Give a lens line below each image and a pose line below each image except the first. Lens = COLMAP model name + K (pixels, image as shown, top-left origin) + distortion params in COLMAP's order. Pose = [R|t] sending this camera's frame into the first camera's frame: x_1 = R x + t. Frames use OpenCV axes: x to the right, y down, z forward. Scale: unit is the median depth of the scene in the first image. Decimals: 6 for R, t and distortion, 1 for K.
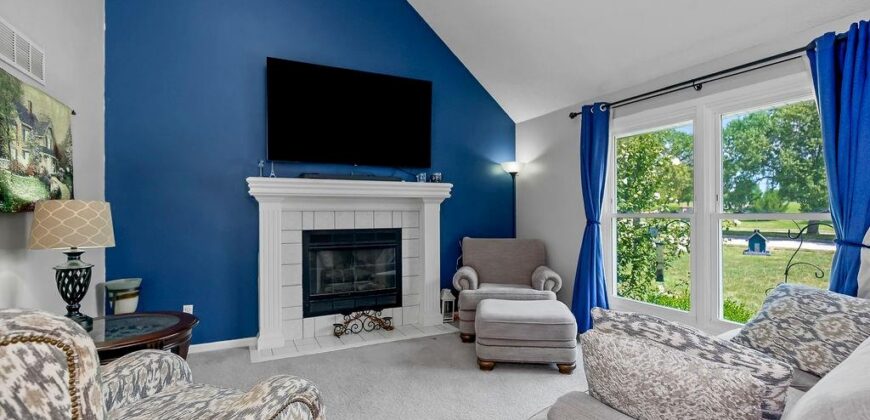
lens RADIAL K [[402.7, 0, 434.1], [0, 402.7, 211.3], [0, 0, 1]] dist [-0.001692, -0.000012]
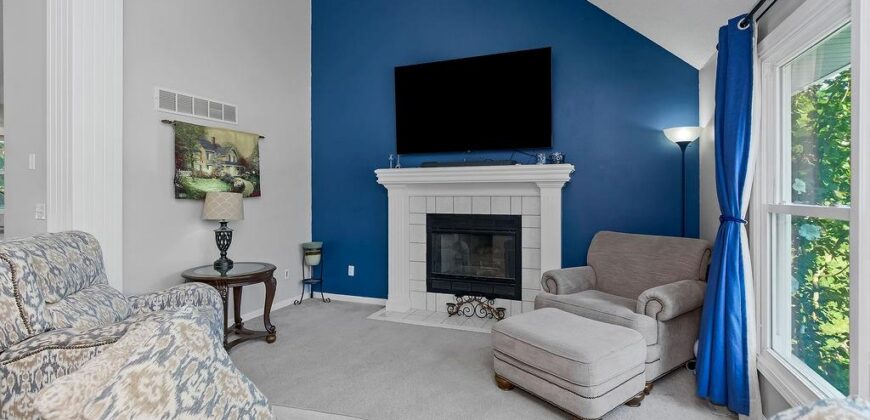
lens RADIAL K [[402.7, 0, 431.7], [0, 402.7, 193.3], [0, 0, 1]] dist [-0.001692, -0.000012]
pose [[0.679921, 0.001914, -0.733283, 0.511186], [0.001238, 0.999992, 0.003758, -0.013697], [0.733285, -0.003463, 0.679913, 0.252128]]
